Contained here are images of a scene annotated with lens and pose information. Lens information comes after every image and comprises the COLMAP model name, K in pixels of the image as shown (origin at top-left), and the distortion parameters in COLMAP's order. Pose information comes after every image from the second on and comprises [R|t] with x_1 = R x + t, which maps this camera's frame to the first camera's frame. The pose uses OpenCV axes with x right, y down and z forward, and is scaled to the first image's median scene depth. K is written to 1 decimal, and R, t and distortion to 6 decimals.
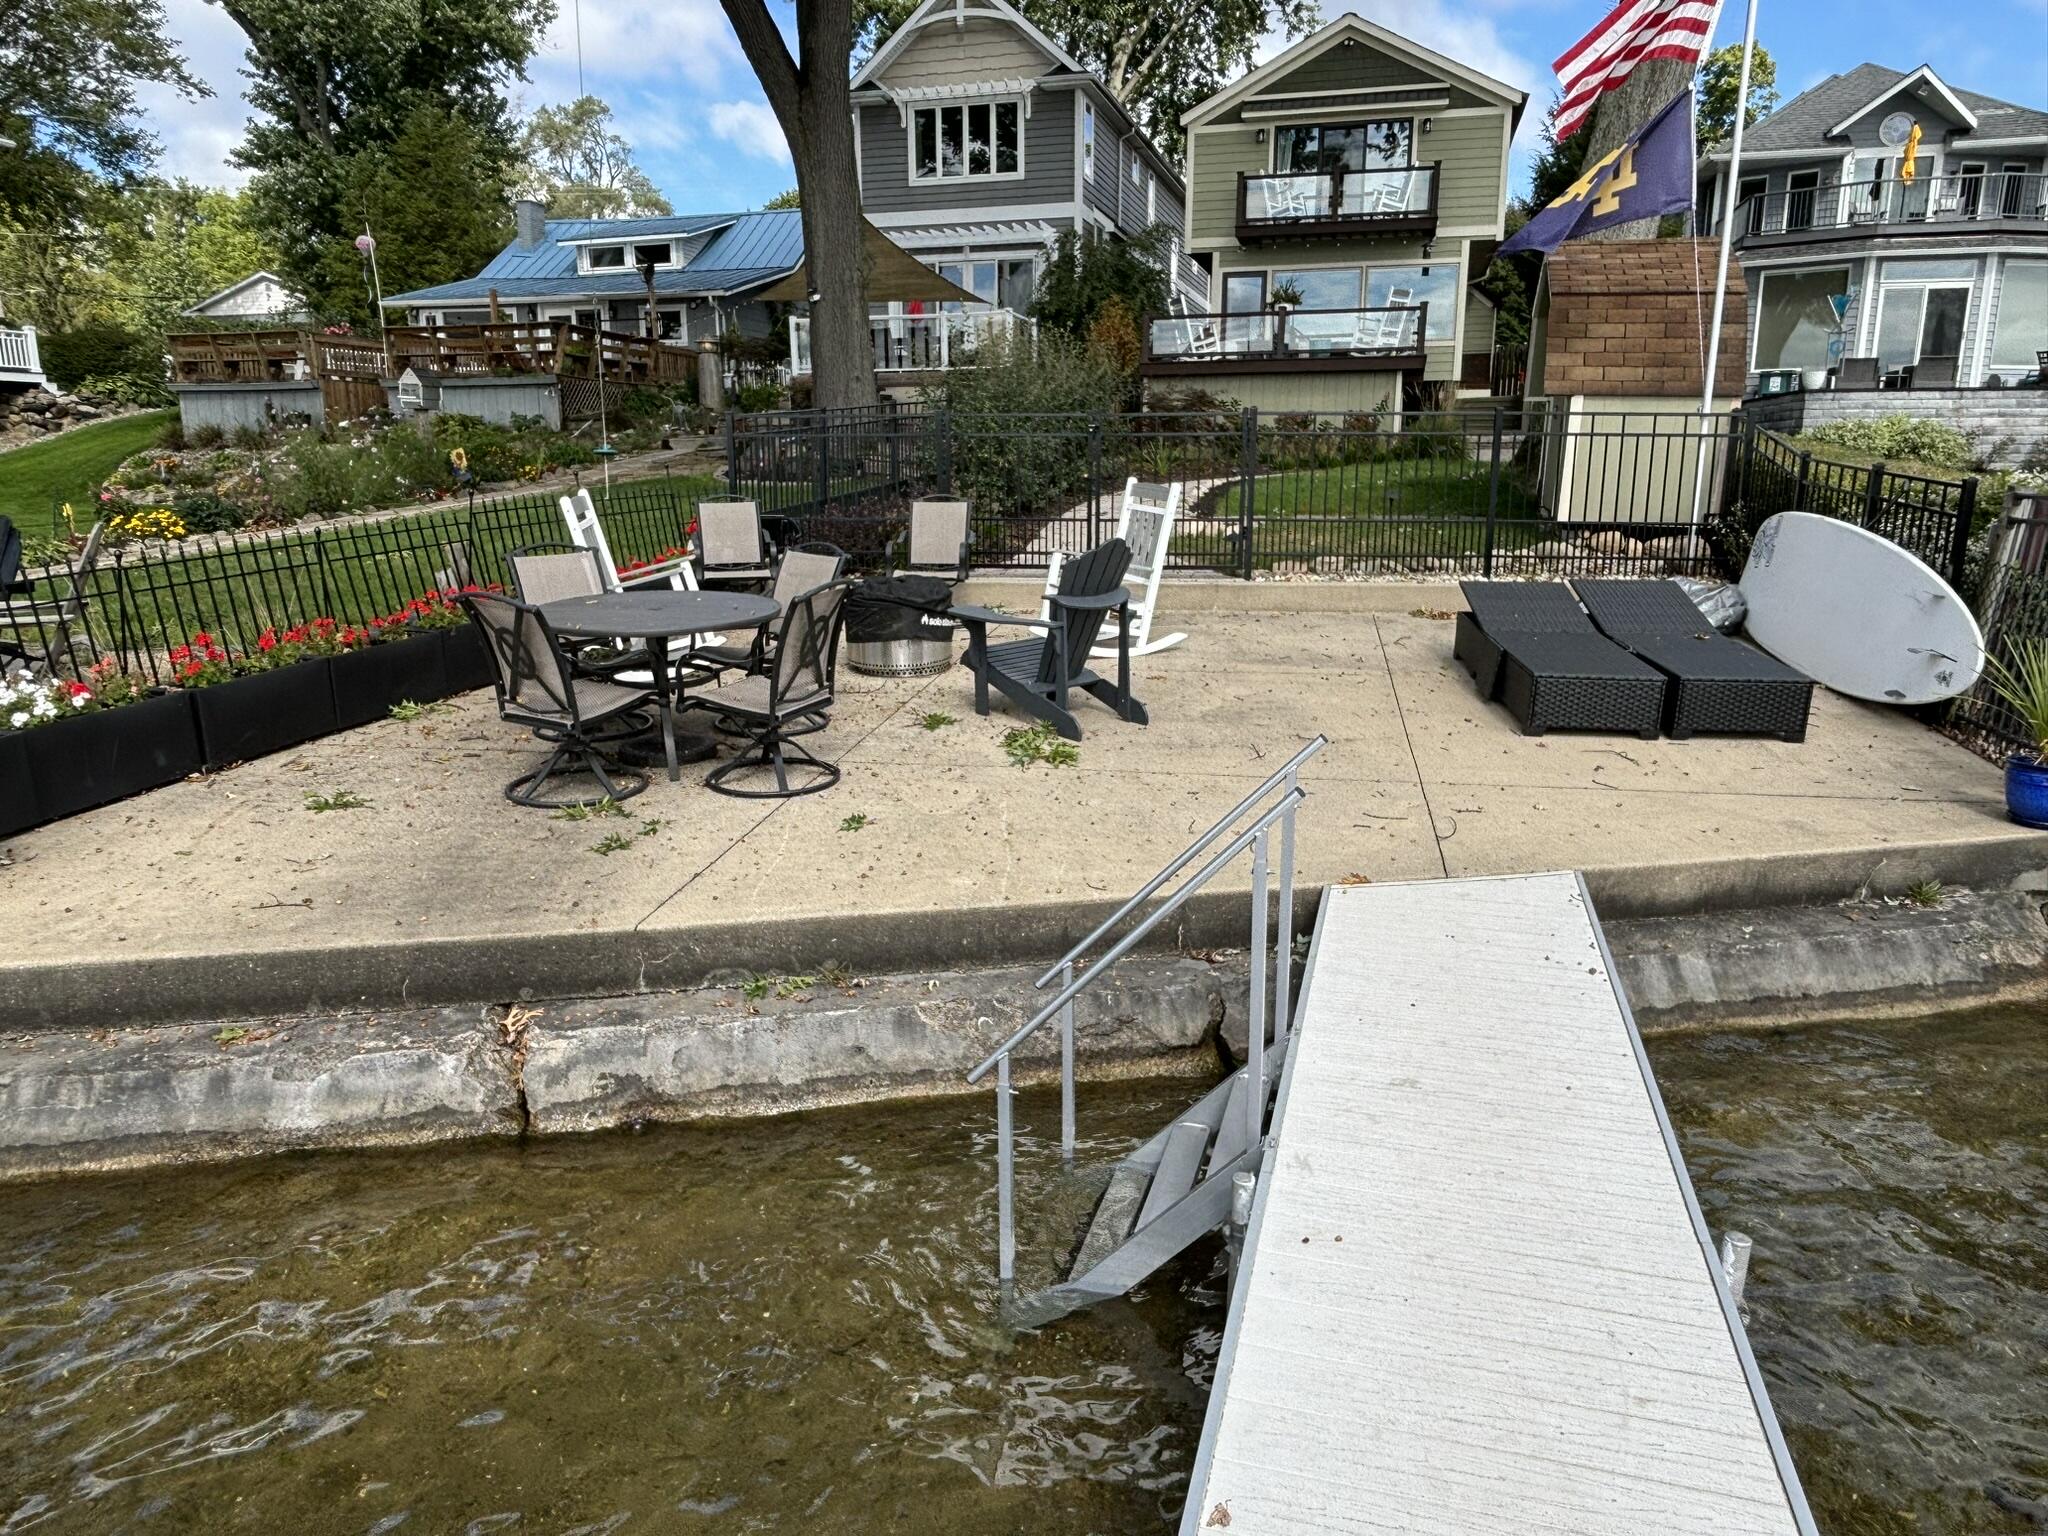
lens RADIAL K [[1345.7, 0, 1019.3], [0, 1345.7, 758.9], [0, 0, 1]] dist [0.070573, -0.118801]
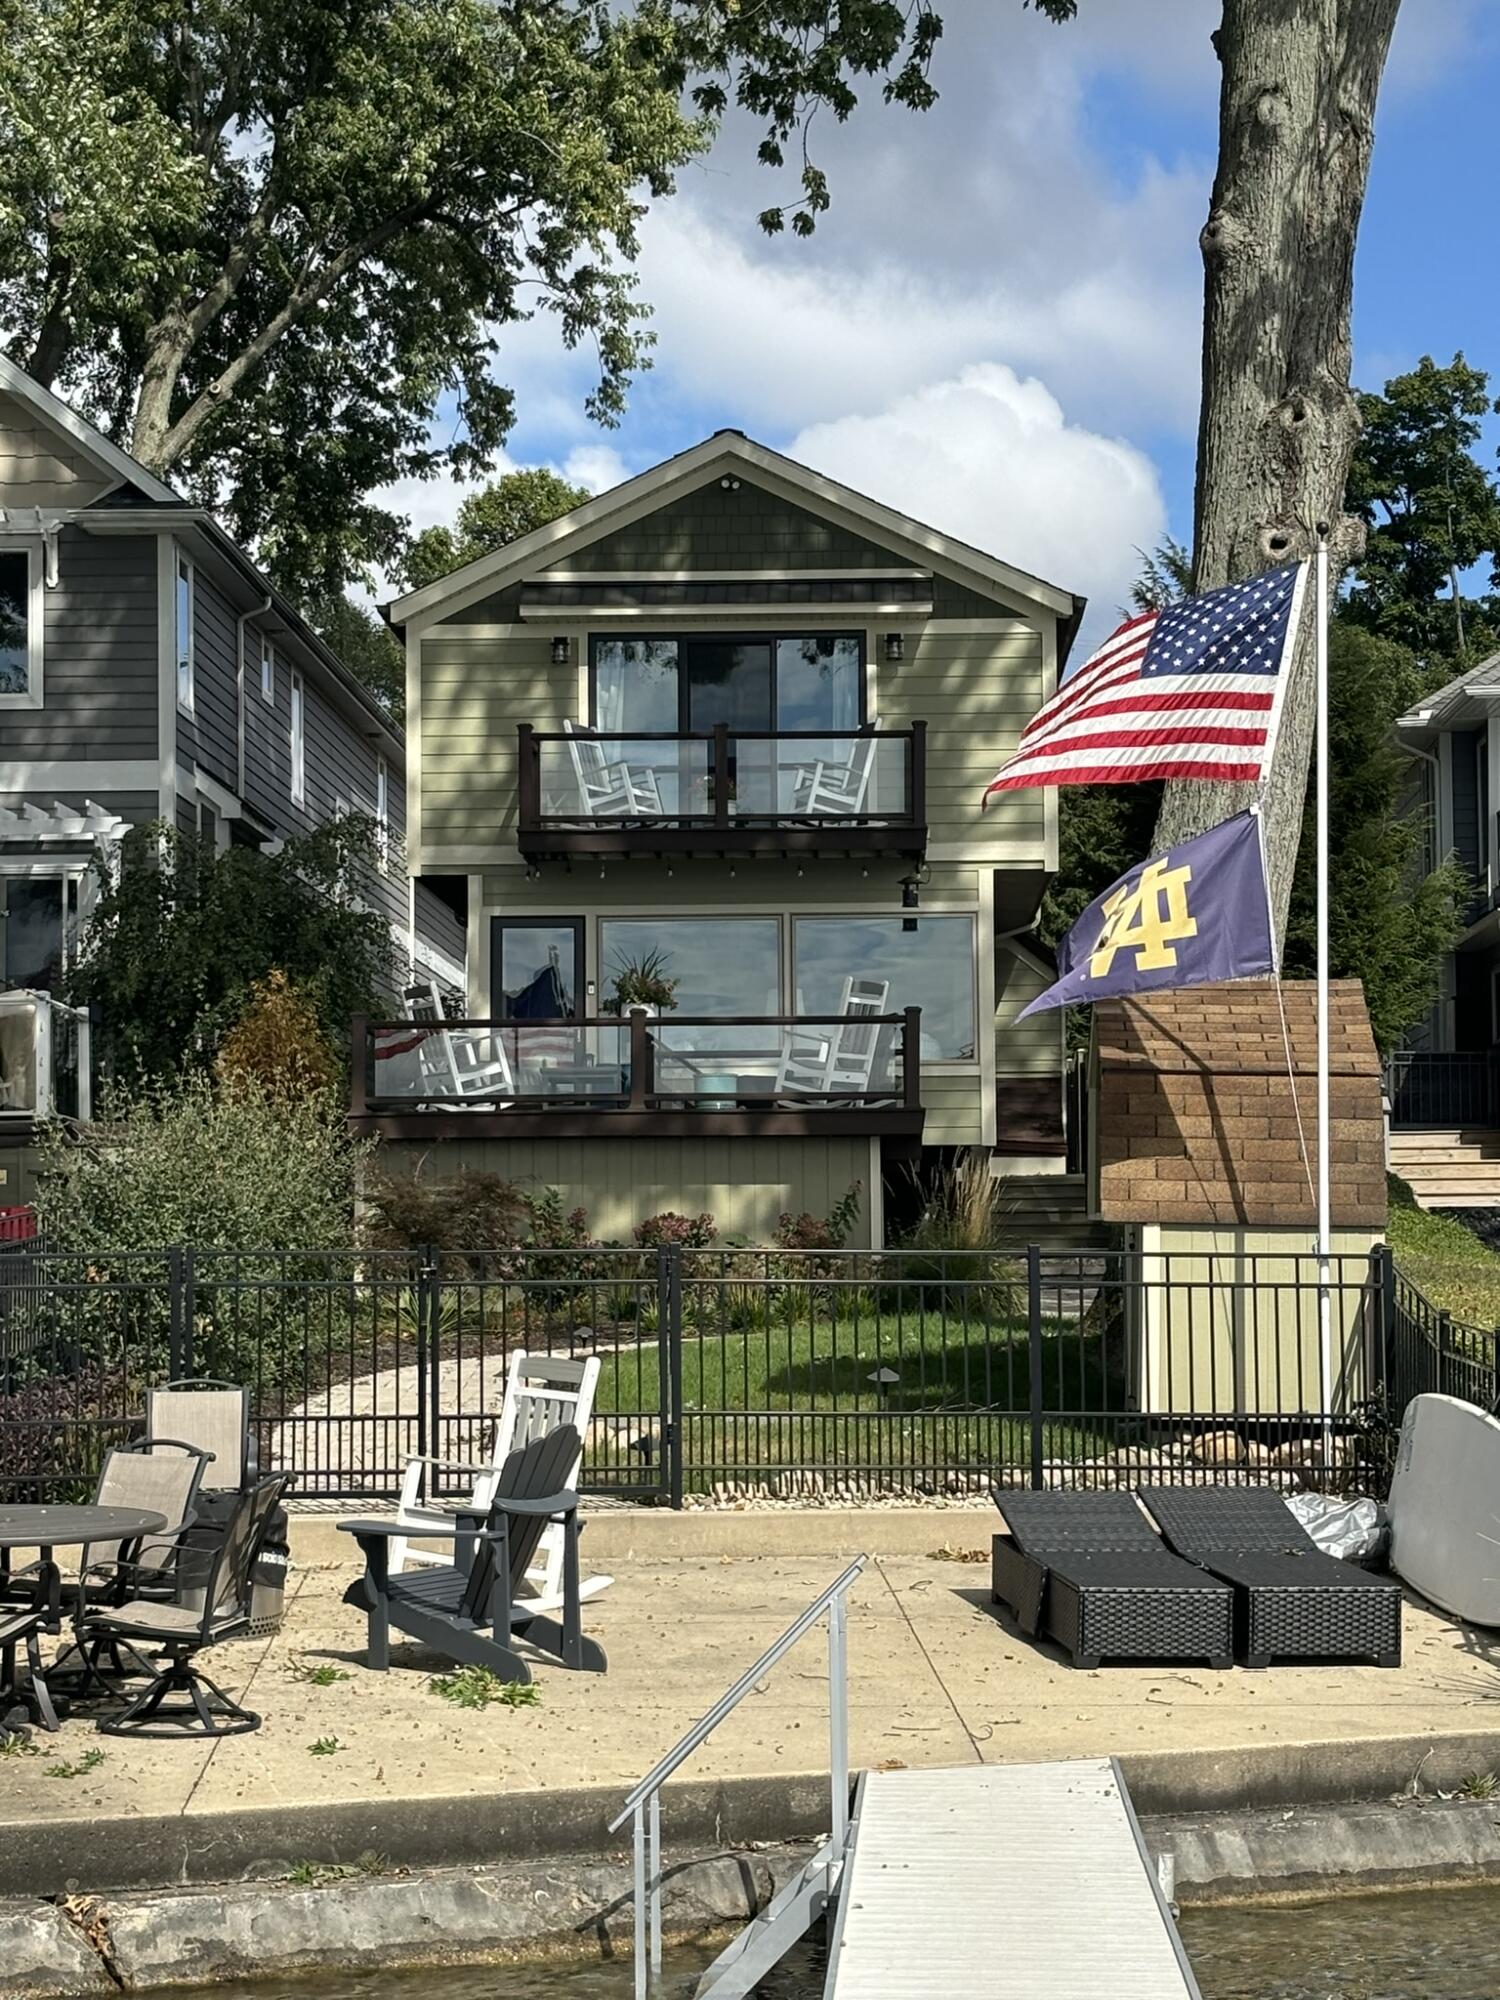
lens RADIAL K [[4141.7, 0, 750.0], [0, 4141.7, 1000.0], [0, 0, 1]] dist [0.212659, -0.681365]
pose [[0.971809, 0.011893, 0.235469, -0.261355], [0.055768, 0.958791, -0.278585, 0.184611], [-0.229078, 0.283863, 0.931099, -0.893239]]
